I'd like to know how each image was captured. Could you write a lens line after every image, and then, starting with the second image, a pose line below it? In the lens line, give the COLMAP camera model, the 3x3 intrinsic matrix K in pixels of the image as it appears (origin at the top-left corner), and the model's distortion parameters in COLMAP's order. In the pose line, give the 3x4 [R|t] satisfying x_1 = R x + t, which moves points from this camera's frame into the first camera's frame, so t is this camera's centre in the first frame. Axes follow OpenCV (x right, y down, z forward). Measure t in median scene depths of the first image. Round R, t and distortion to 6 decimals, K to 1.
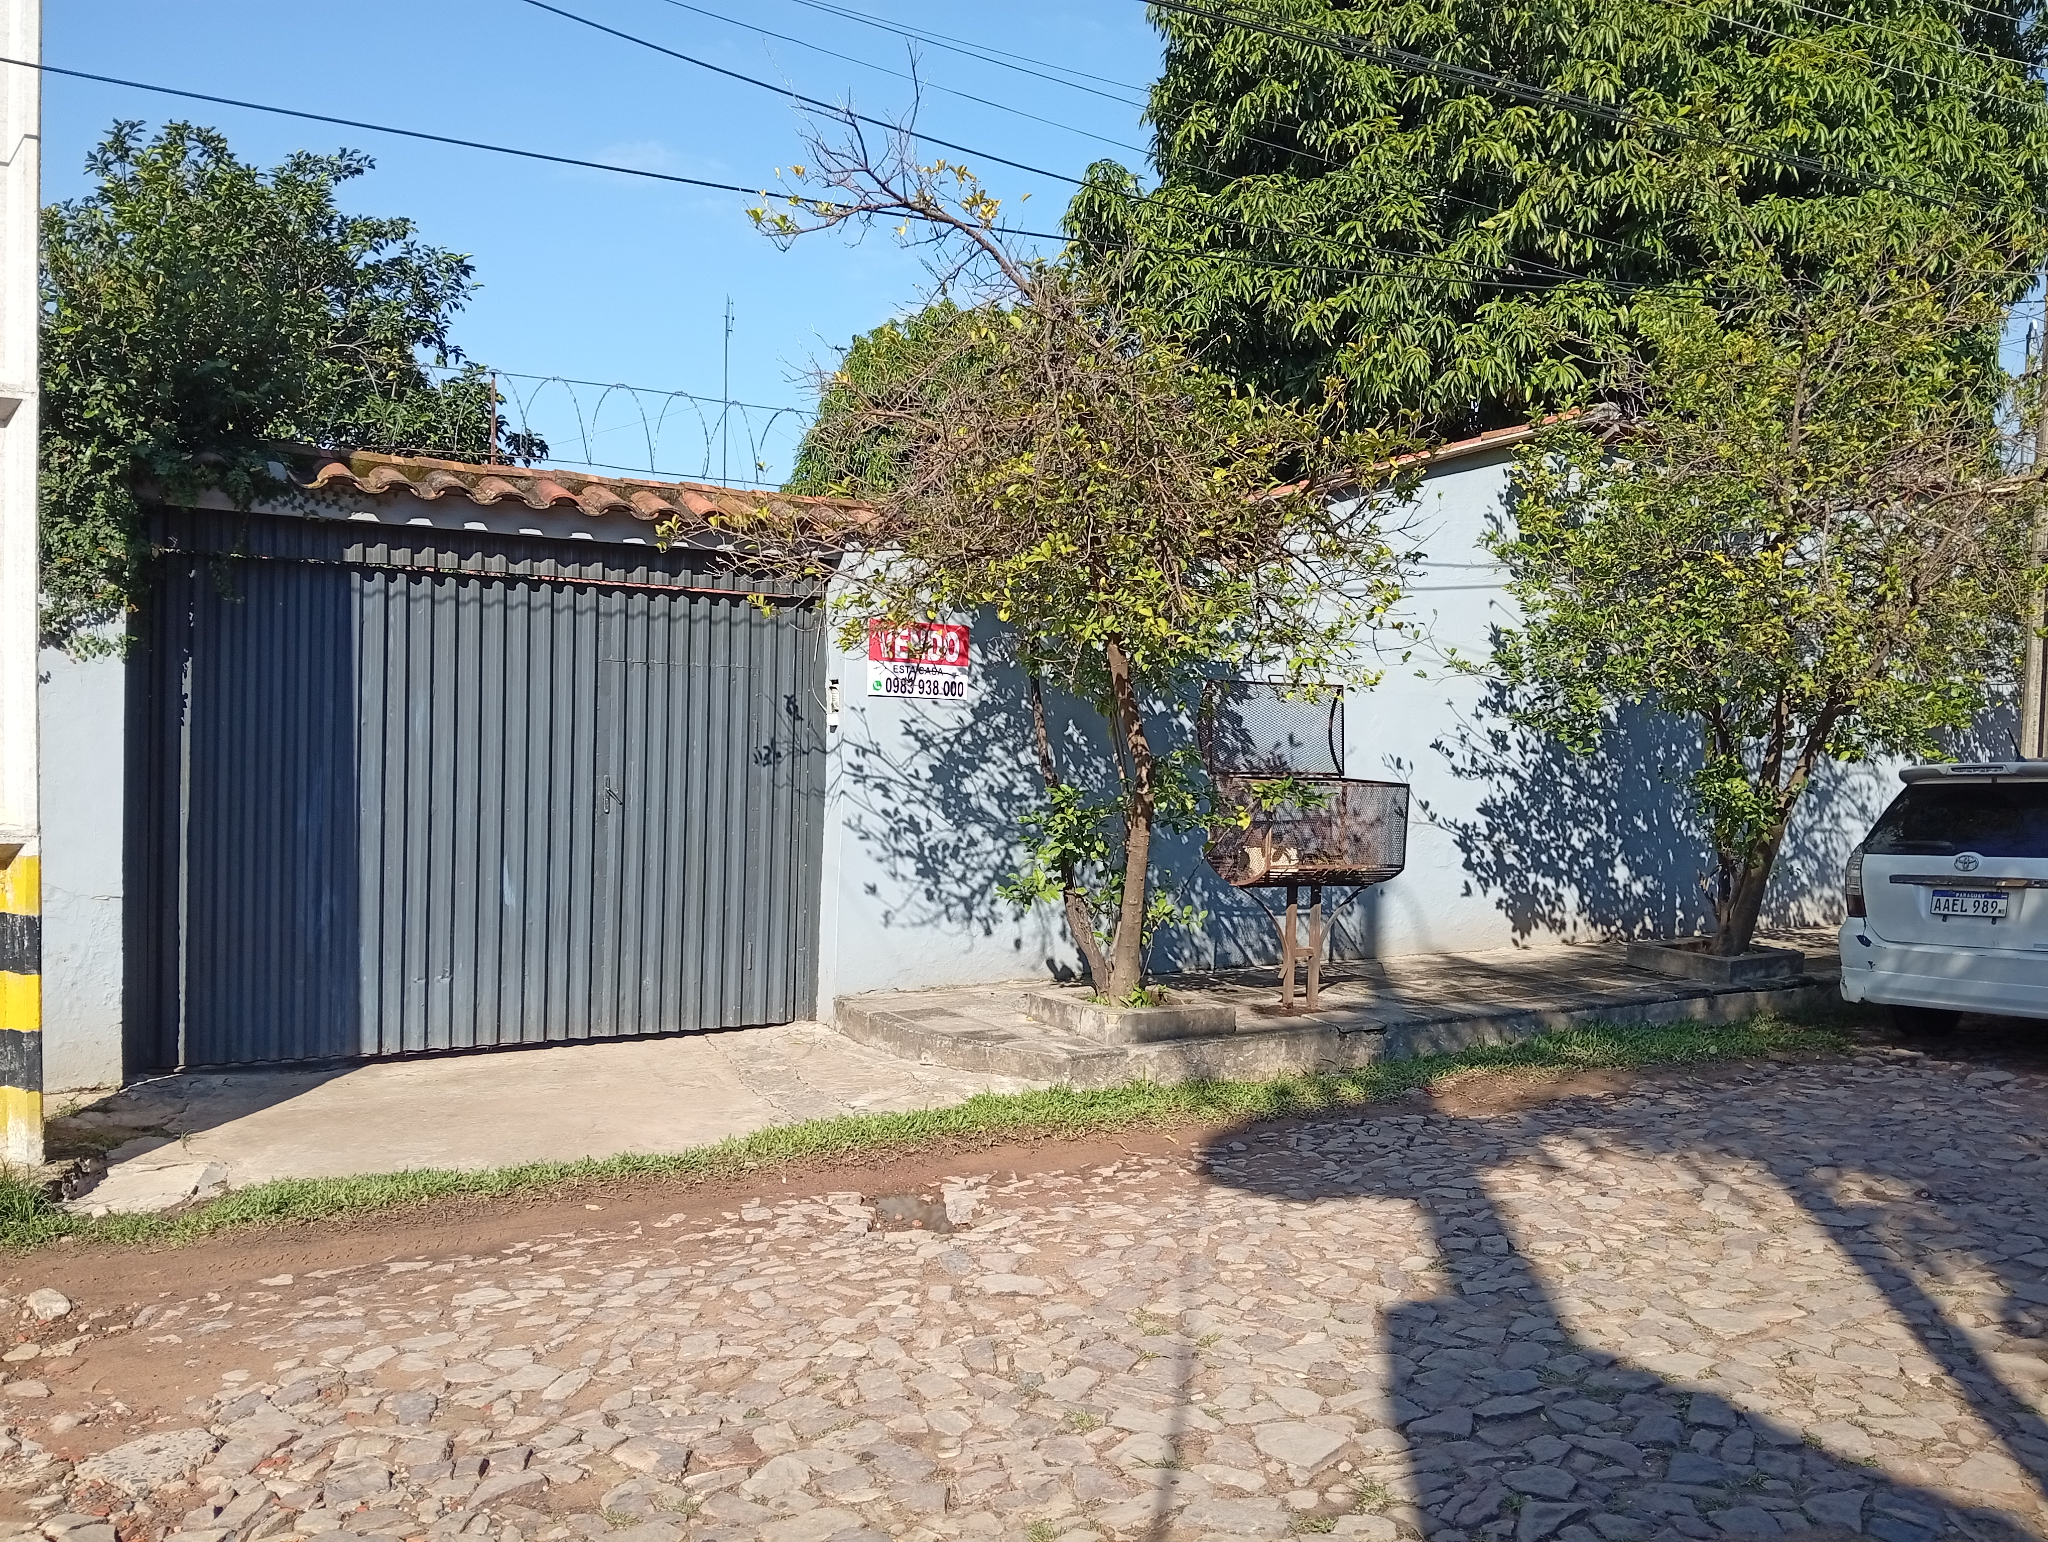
lens RADIAL K [[1714.5, 0, 1024.0], [0, 1714.5, 771.0], [0, 0, 1]] dist [0.126844, -0.313915]
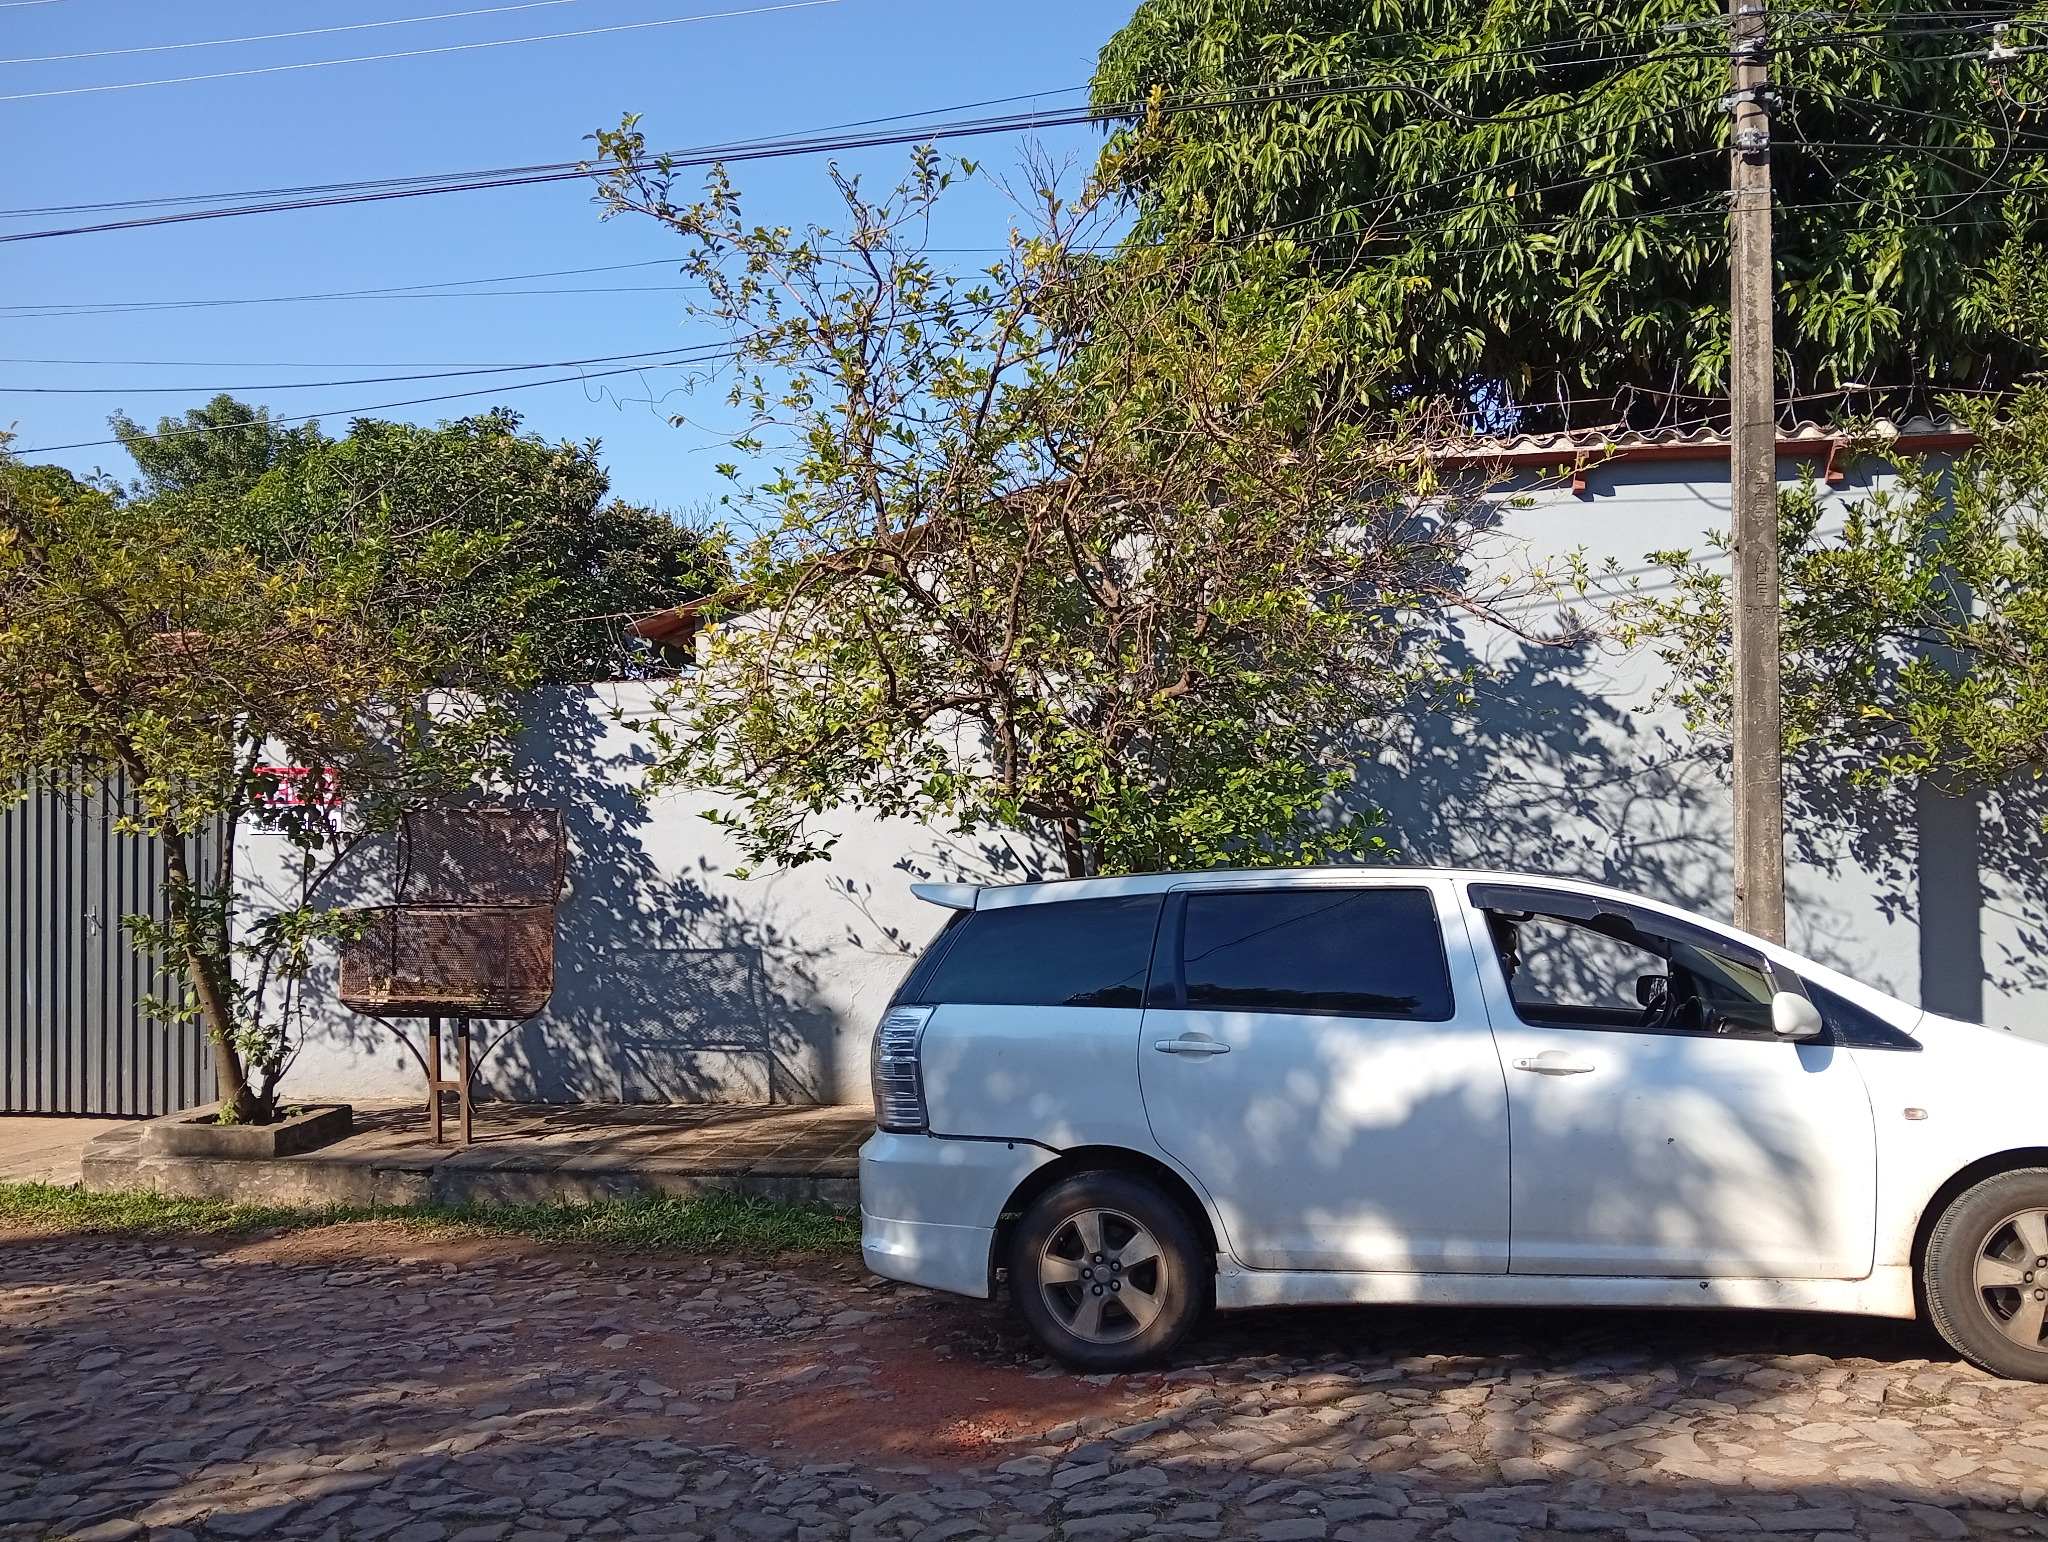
lens RADIAL K [[1703.9, 0, 1024.0], [0, 1703.9, 771.0], [0, 0, 1]] dist [0.129860, -0.363515]
pose [[0.756332, -0.053544, -0.651993, 1.018587], [0.008281, 0.997349, -0.072300, 0.000815], [0.654135, 0.049284, 0.754770, 0.455144]]
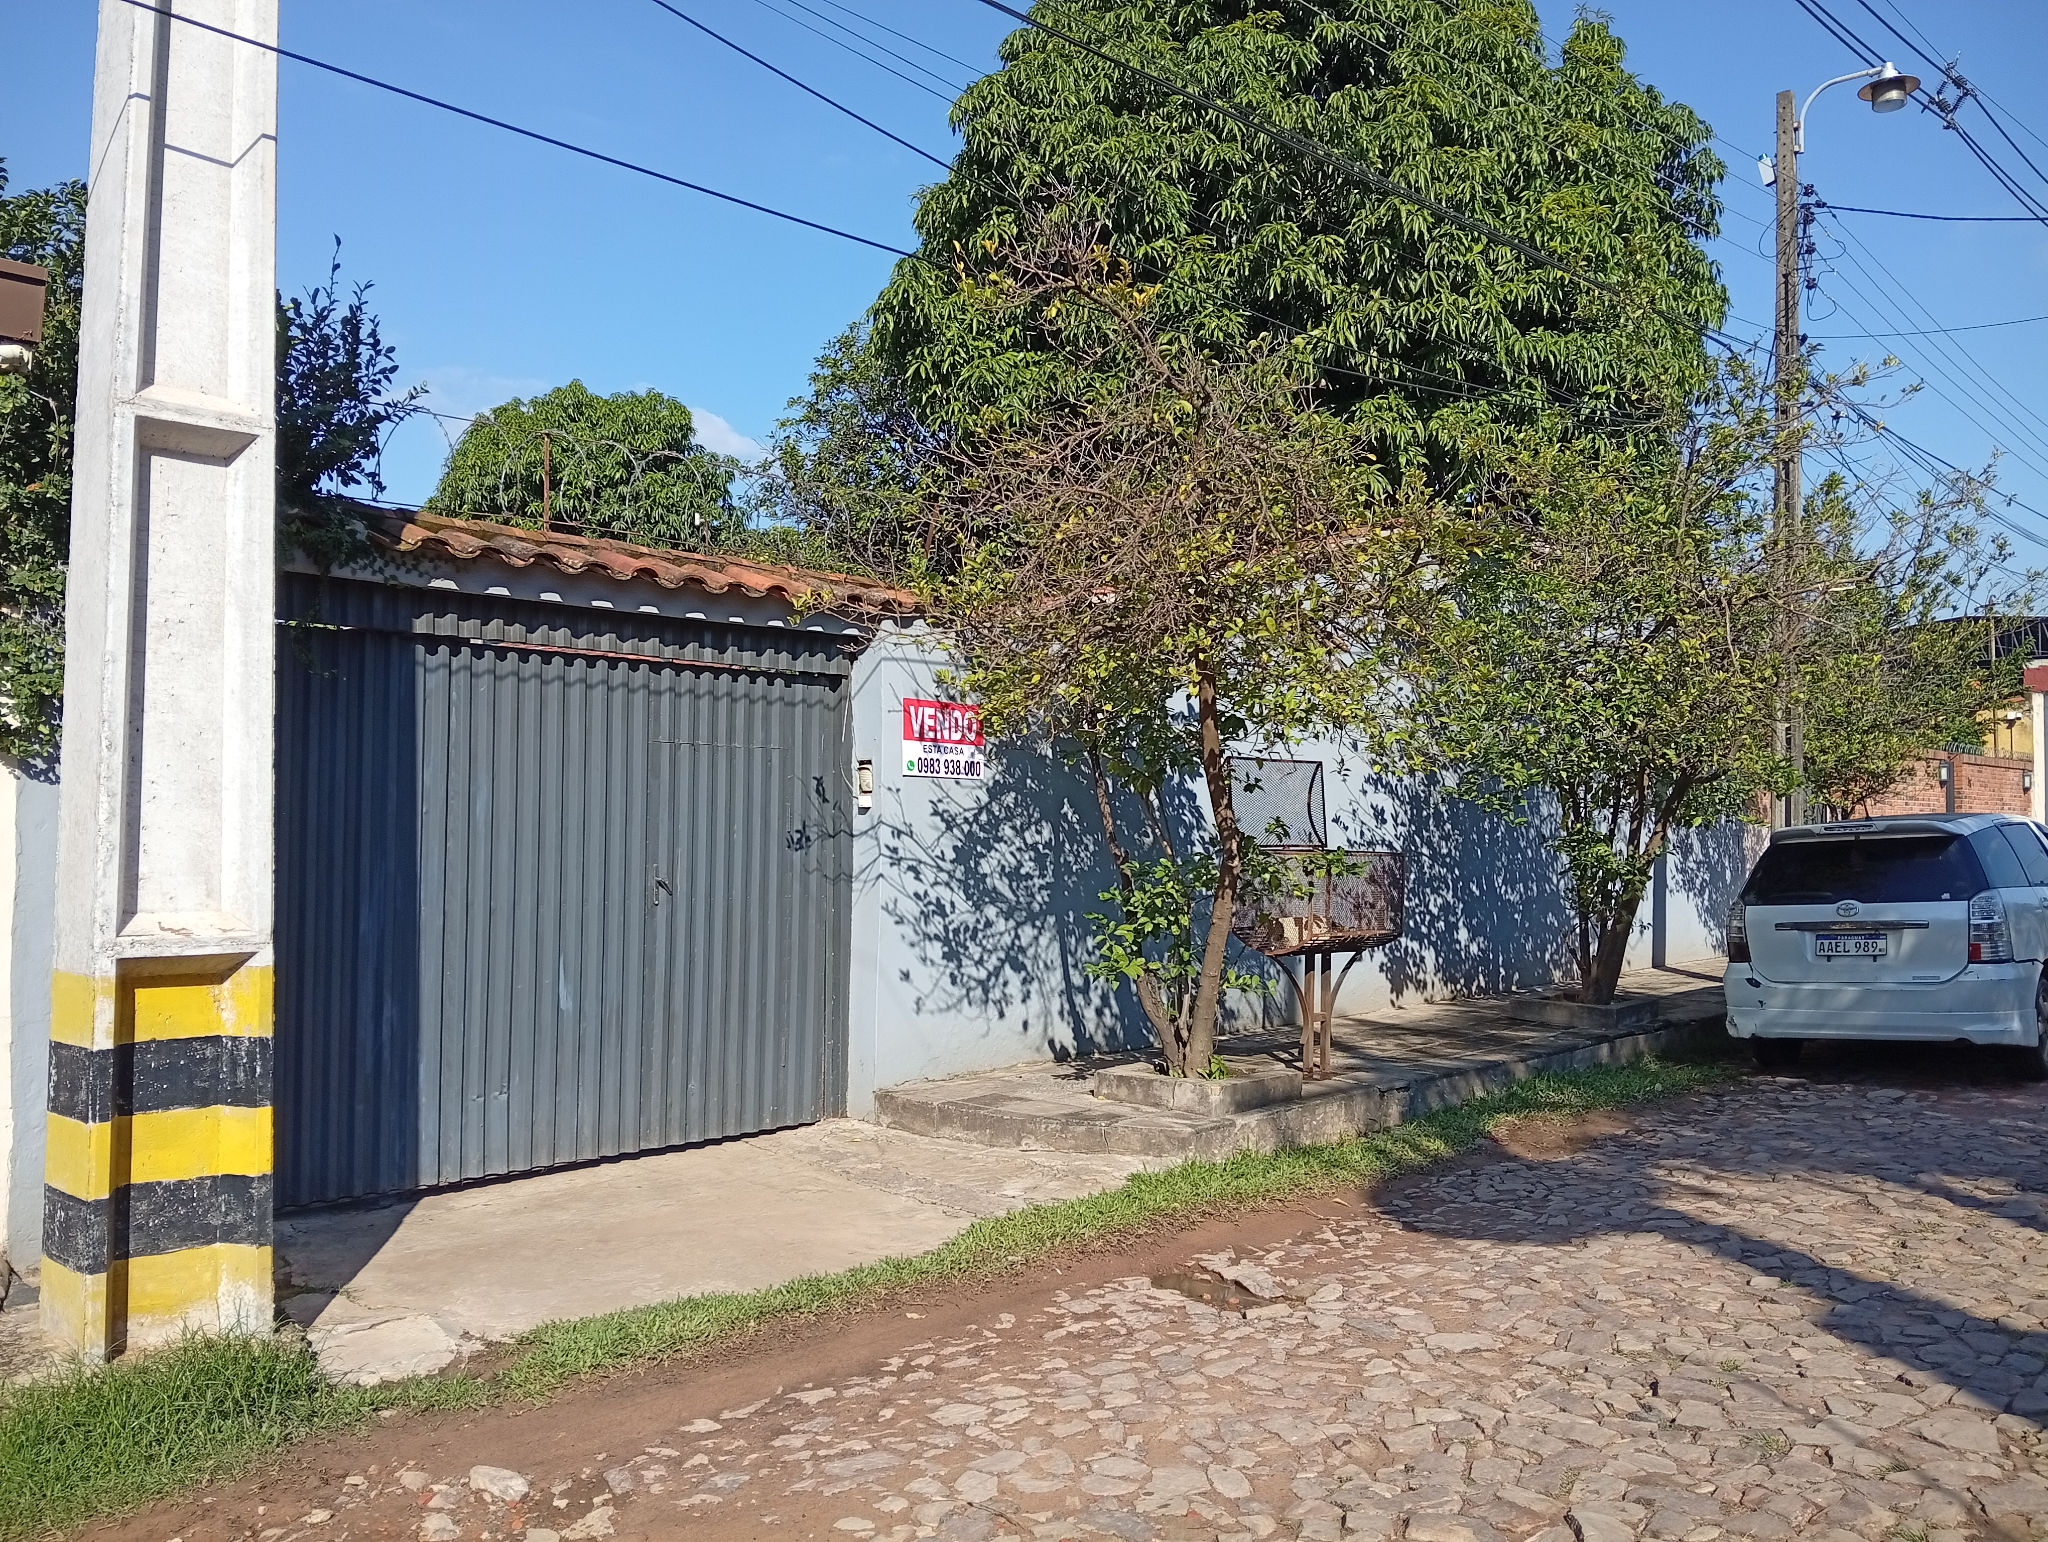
lens RADIAL K [[1706.0, 0, 1024.0], [0, 1706.0, 771.0], [0, 0, 1]] dist [0.143595, -0.392672]
pose [[0.959215, -0.012001, 0.282421, -0.290231], [0.027486, 0.998324, -0.050931, 0.004554], [-0.281337, 0.056617, 0.957938, 0.047890]]
